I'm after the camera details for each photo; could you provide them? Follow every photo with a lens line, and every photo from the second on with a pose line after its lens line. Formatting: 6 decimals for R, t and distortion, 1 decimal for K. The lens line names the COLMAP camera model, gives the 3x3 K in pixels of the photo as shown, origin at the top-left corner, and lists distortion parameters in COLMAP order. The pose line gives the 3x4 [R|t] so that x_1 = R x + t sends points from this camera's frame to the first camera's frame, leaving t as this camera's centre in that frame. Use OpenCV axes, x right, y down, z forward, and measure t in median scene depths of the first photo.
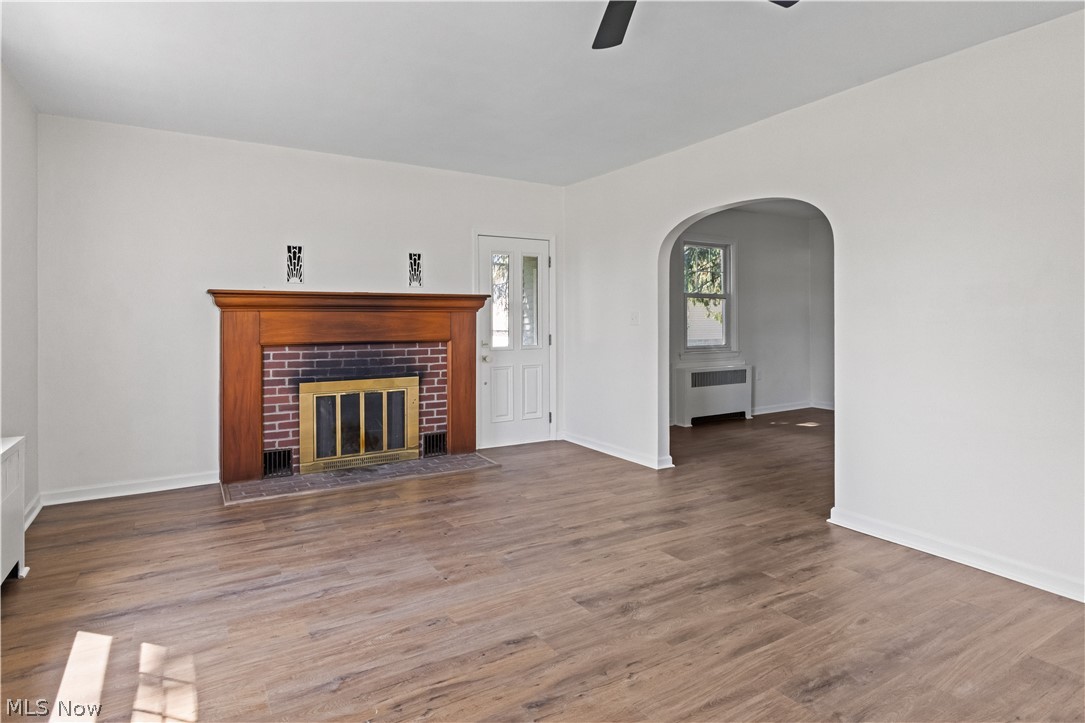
lens RADIAL K [[609.8, 0, 545.4], [0, 609.8, 321.7], [0, 0, 1]] dist [-0.000013, -0.000291]
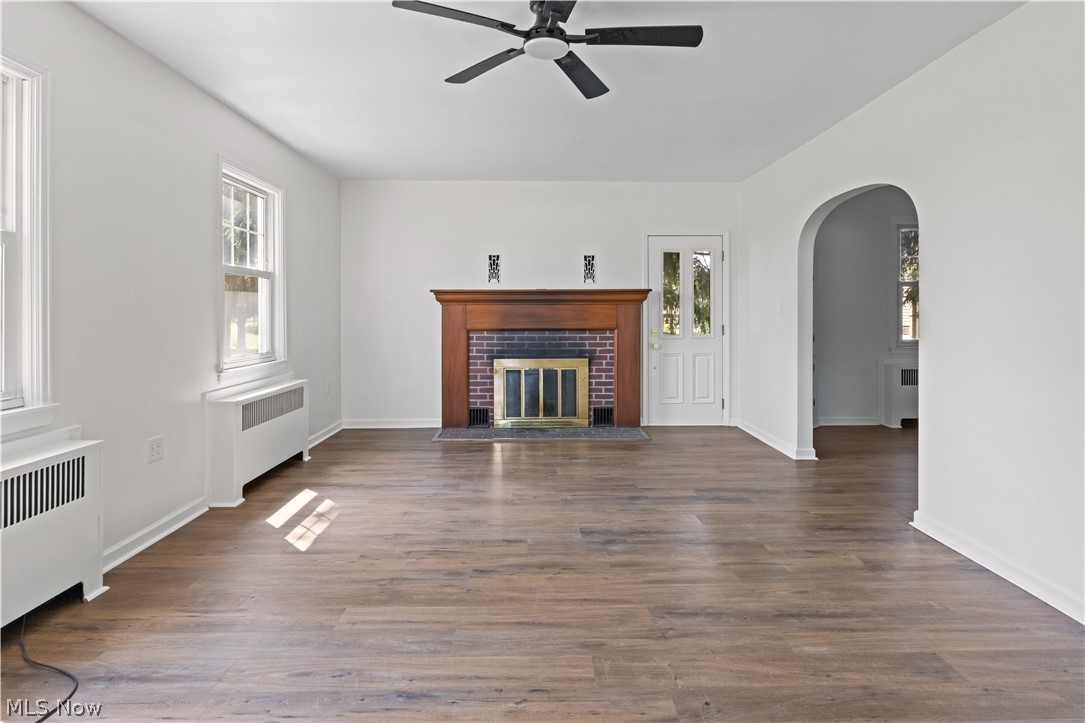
lens RADIAL K [[609.8, 0, 545.4], [0, 609.8, 321.7], [0, 0, 1]] dist [-0.000013, -0.000291]
pose [[0.860173, 0.008634, -0.509930, 0.348993], [-0.001343, 0.999892, 0.014665, 0.000320], [0.510001, -0.011929, 0.860091, -0.074760]]
